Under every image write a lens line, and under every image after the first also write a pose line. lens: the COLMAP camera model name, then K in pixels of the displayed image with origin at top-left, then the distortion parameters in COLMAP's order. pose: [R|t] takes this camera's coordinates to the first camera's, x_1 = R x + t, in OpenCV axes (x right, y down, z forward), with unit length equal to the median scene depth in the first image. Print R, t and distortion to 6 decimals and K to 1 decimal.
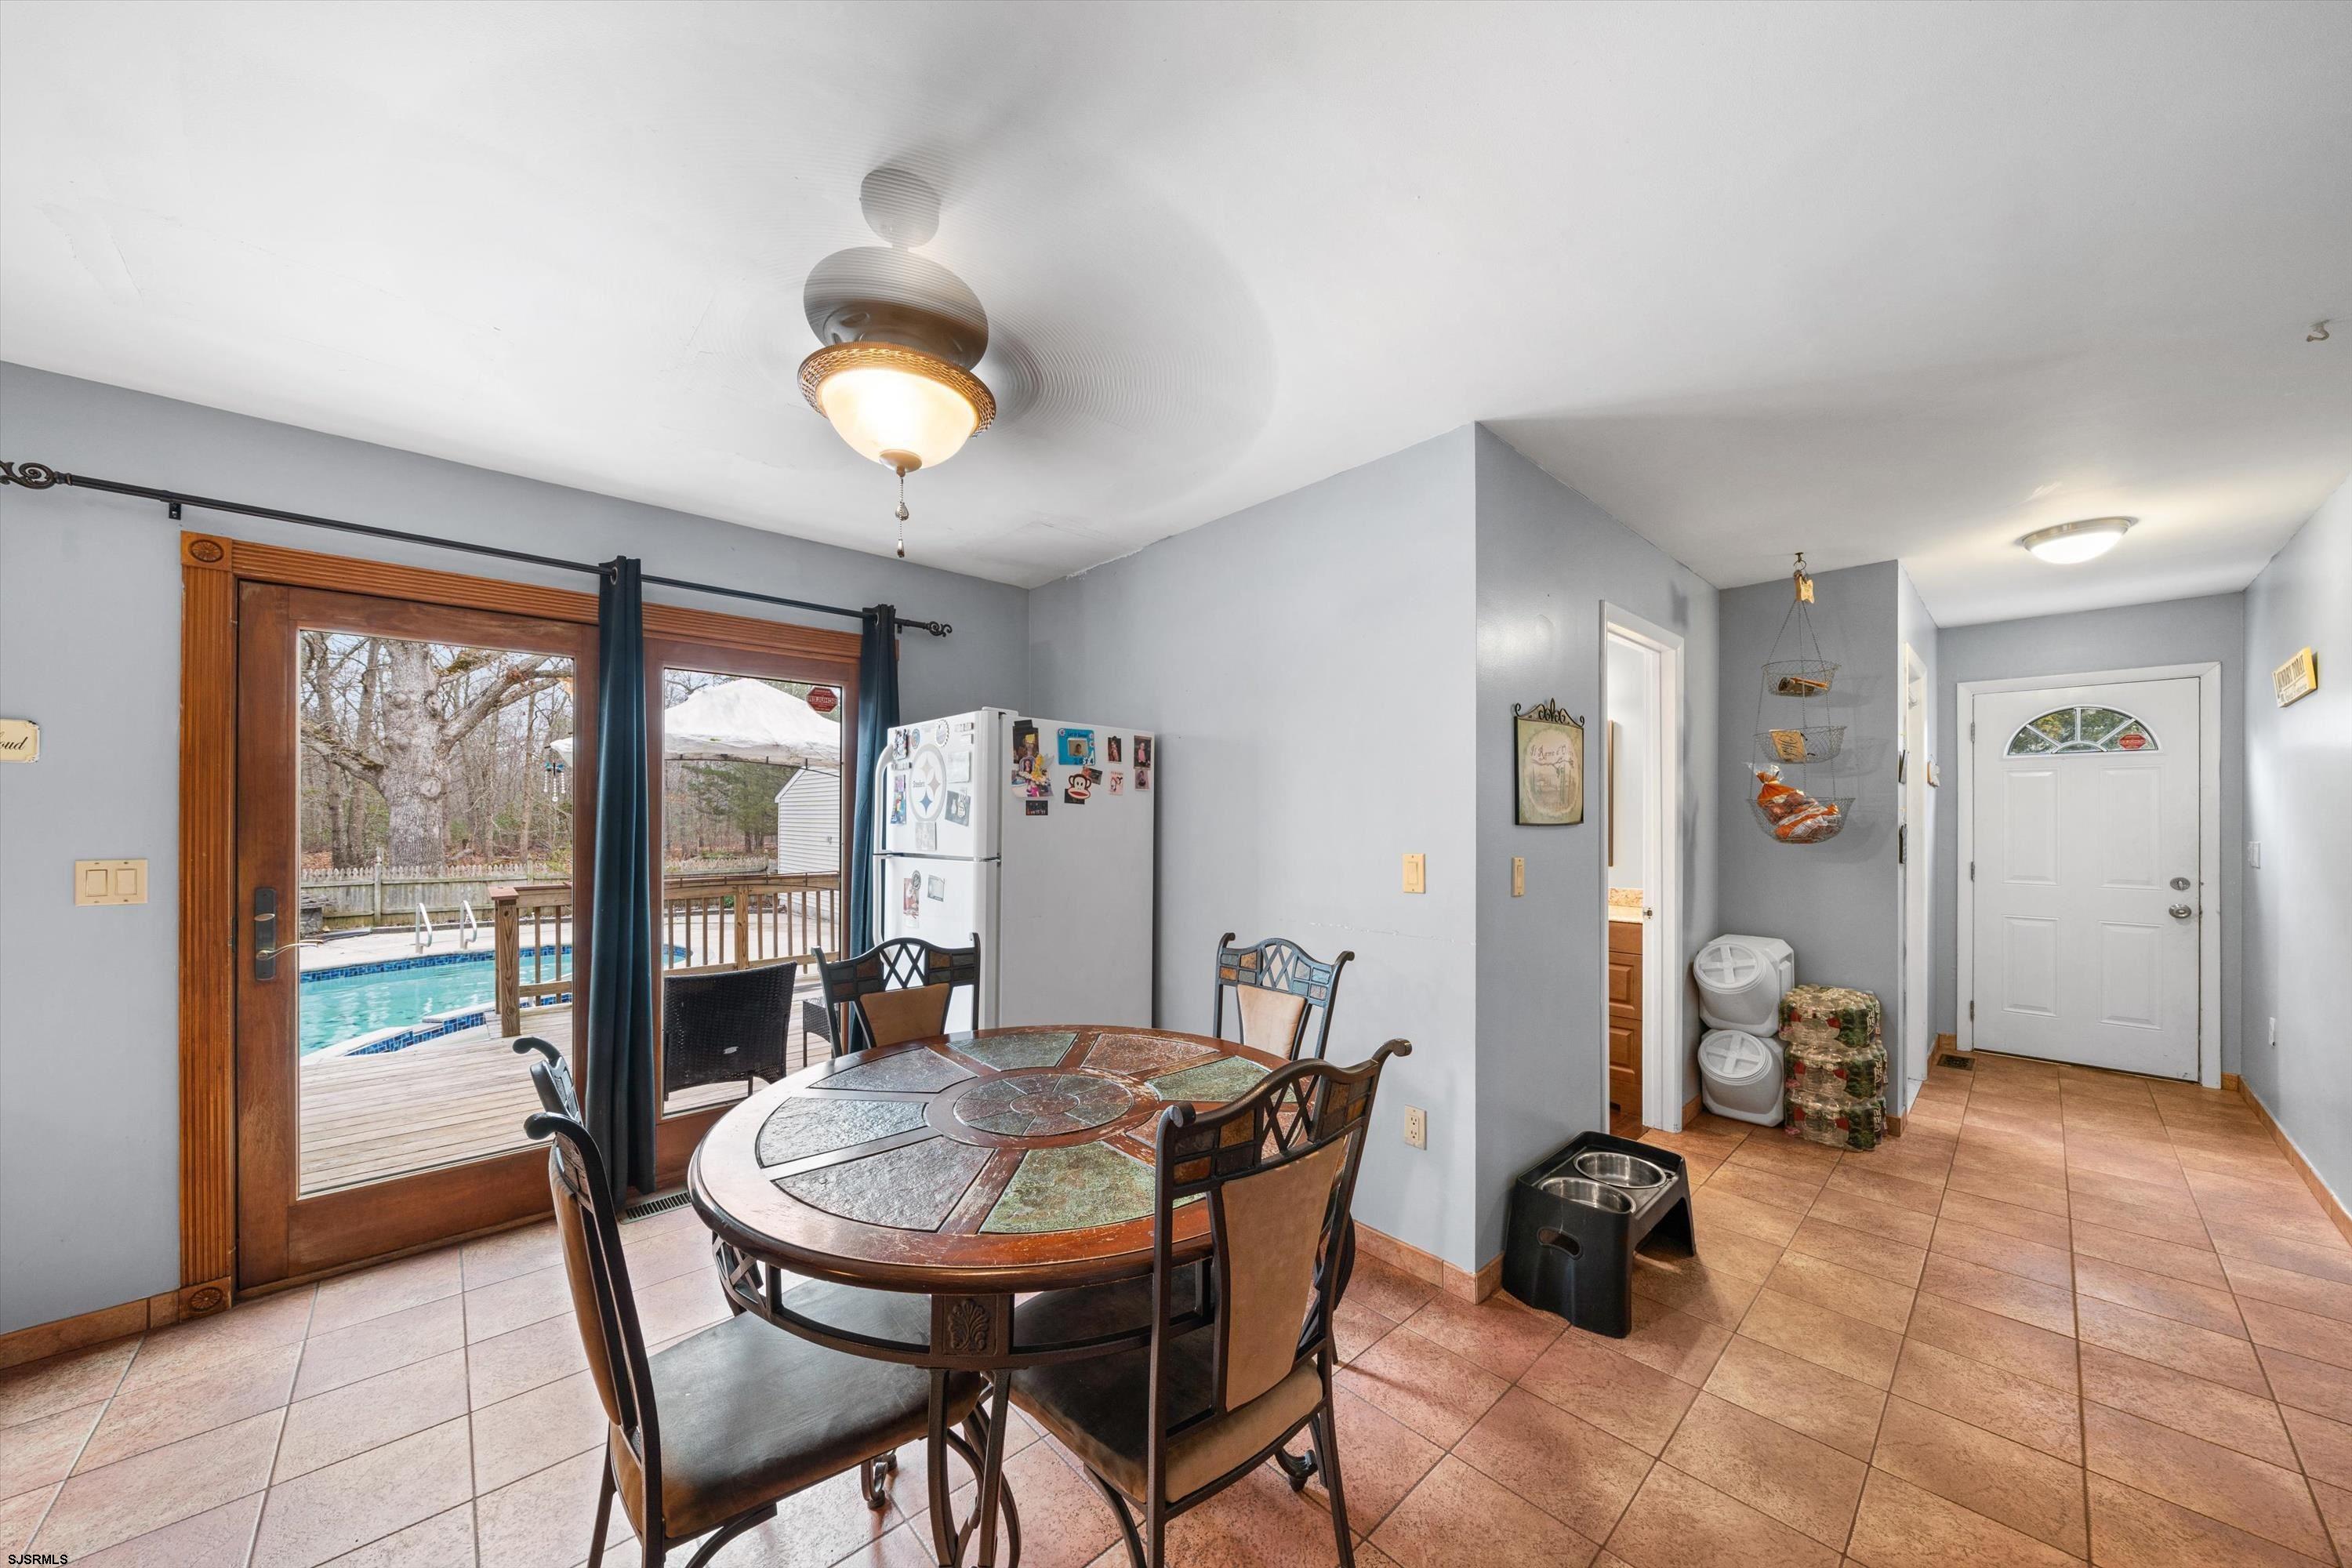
lens RADIAL K [[803.2, 0, 1180.4], [0, 803.2, 808.0], [0, 0, 1]] dist [0.000423, -0.000189]
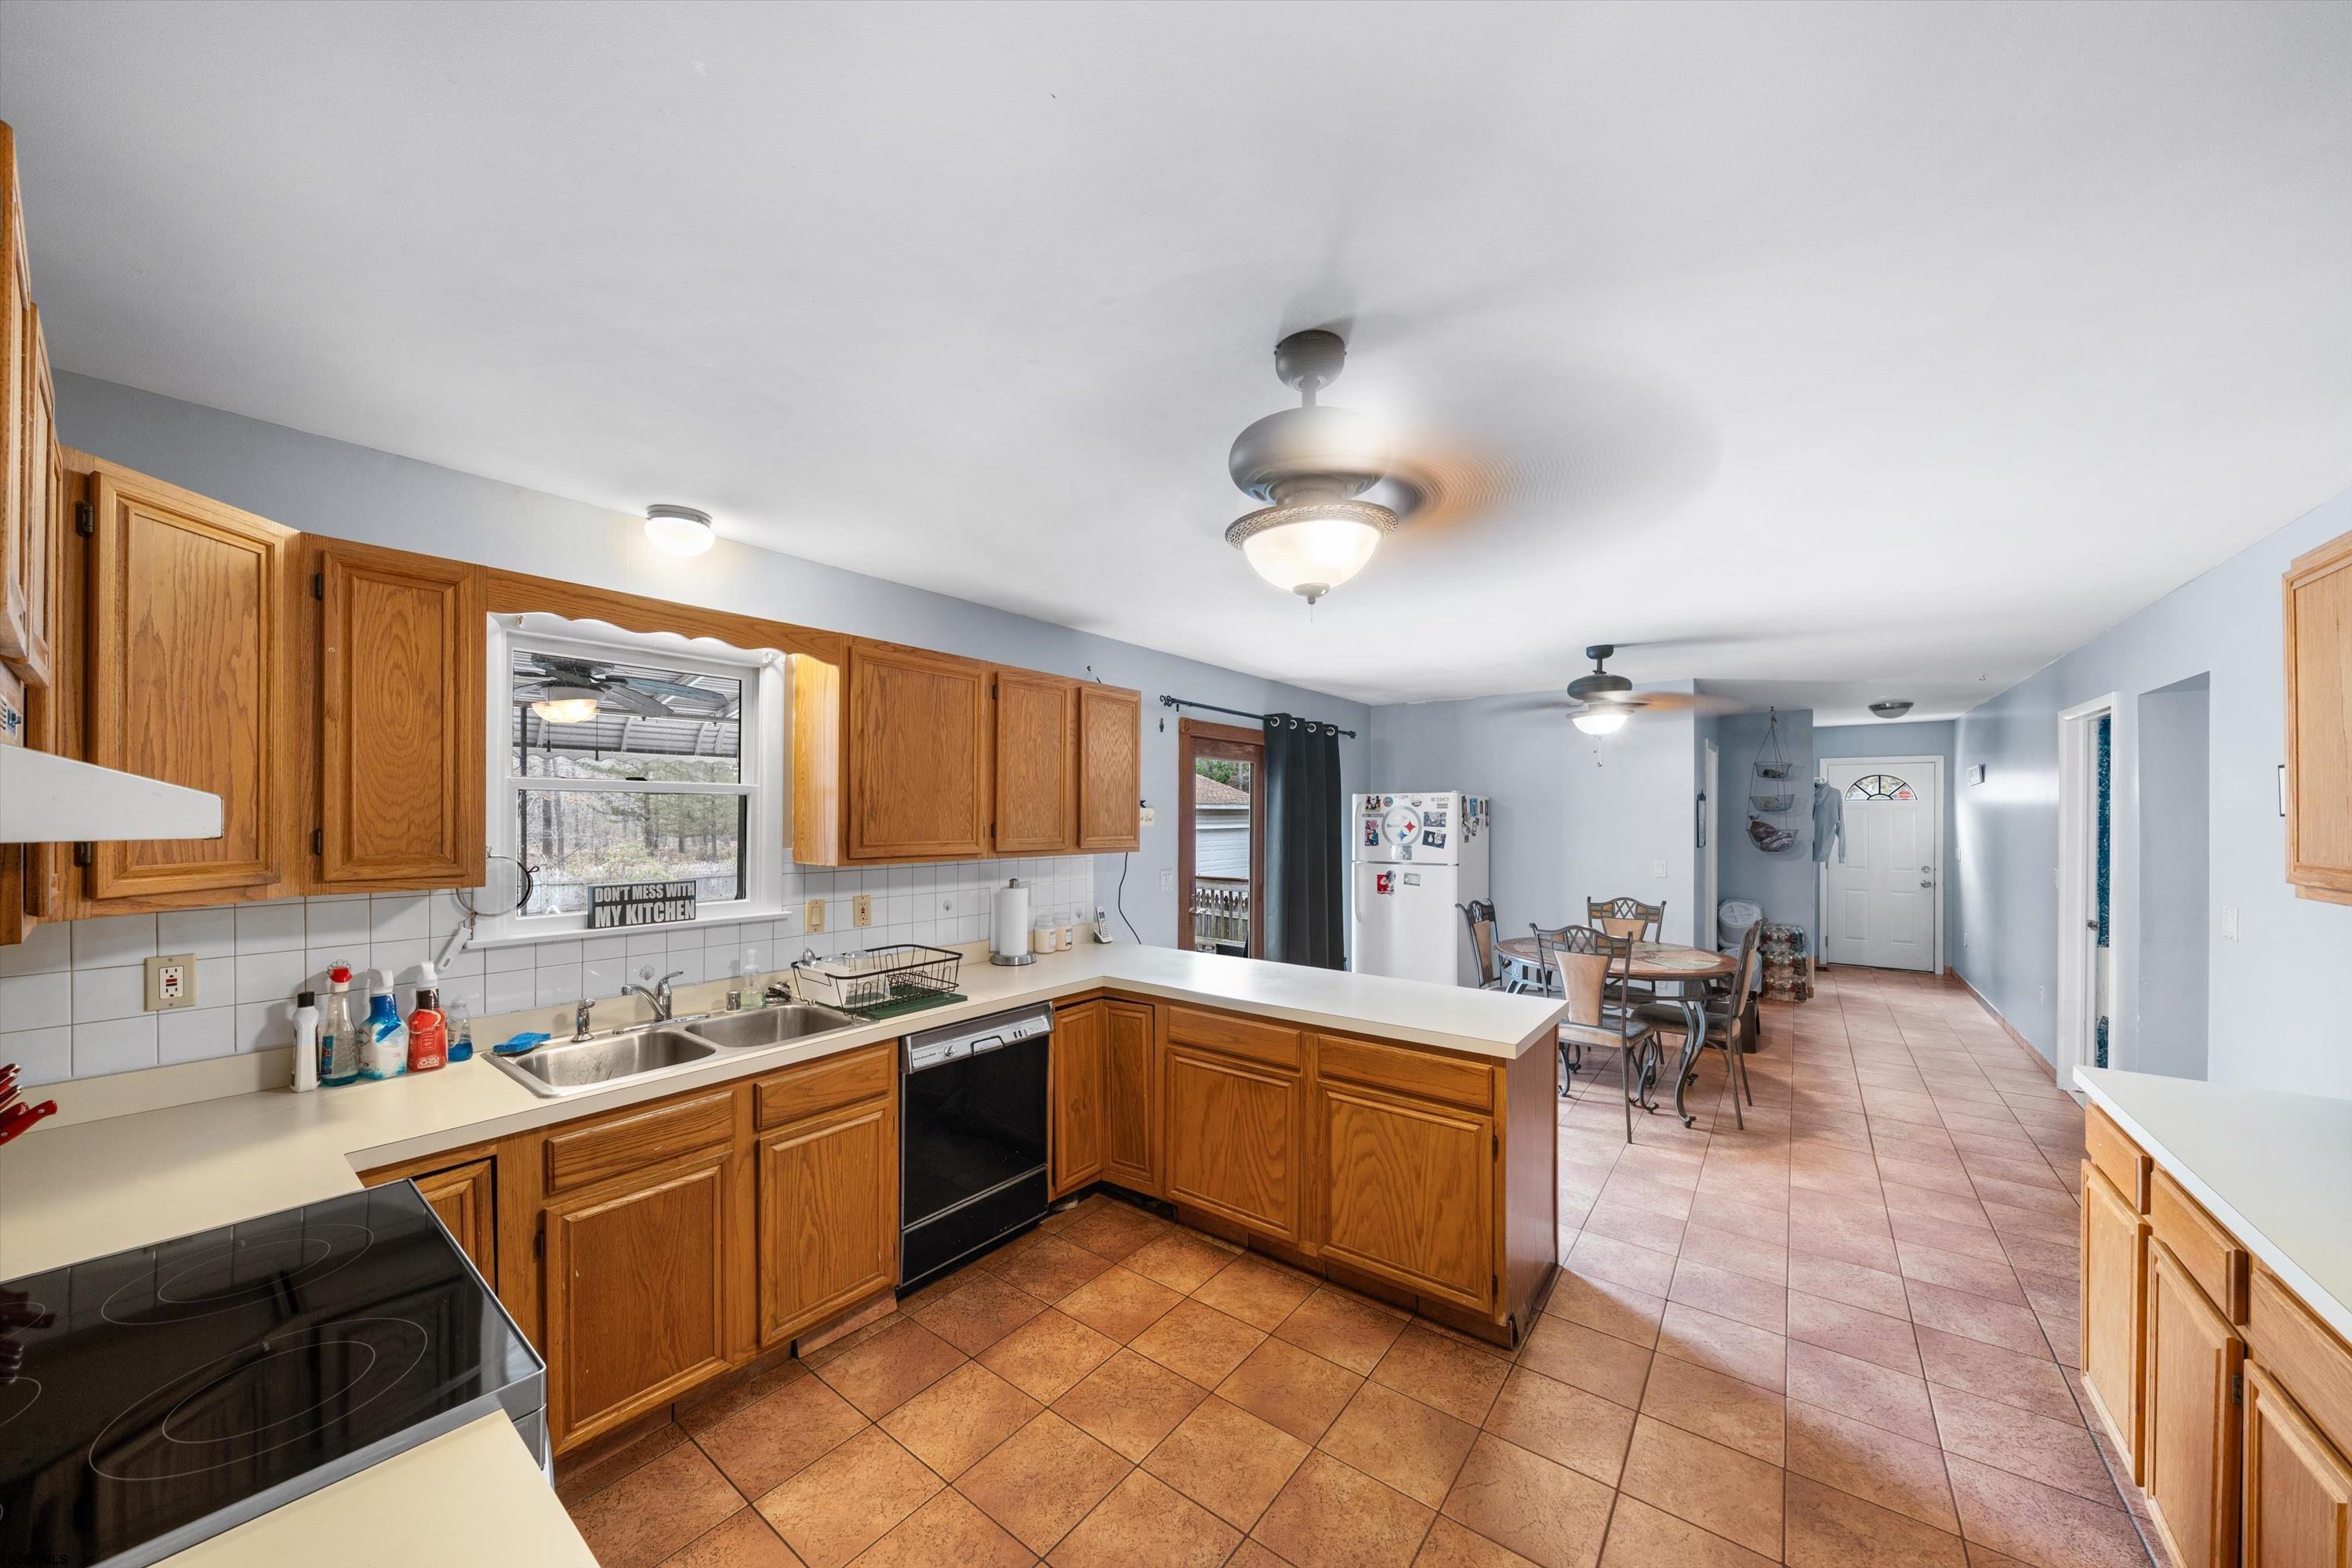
lens RADIAL K [[803.2, 0, 1184.6], [0, 803.2, 820.0], [0, 0, 1]] dist [0.000423, -0.000189]
pose [[0.985495, -0.003435, 0.169667, -1.008760], [0.002519, 0.999981, 0.005610, -0.049005], [-0.169683, -0.005101, 0.985485, -0.721674]]
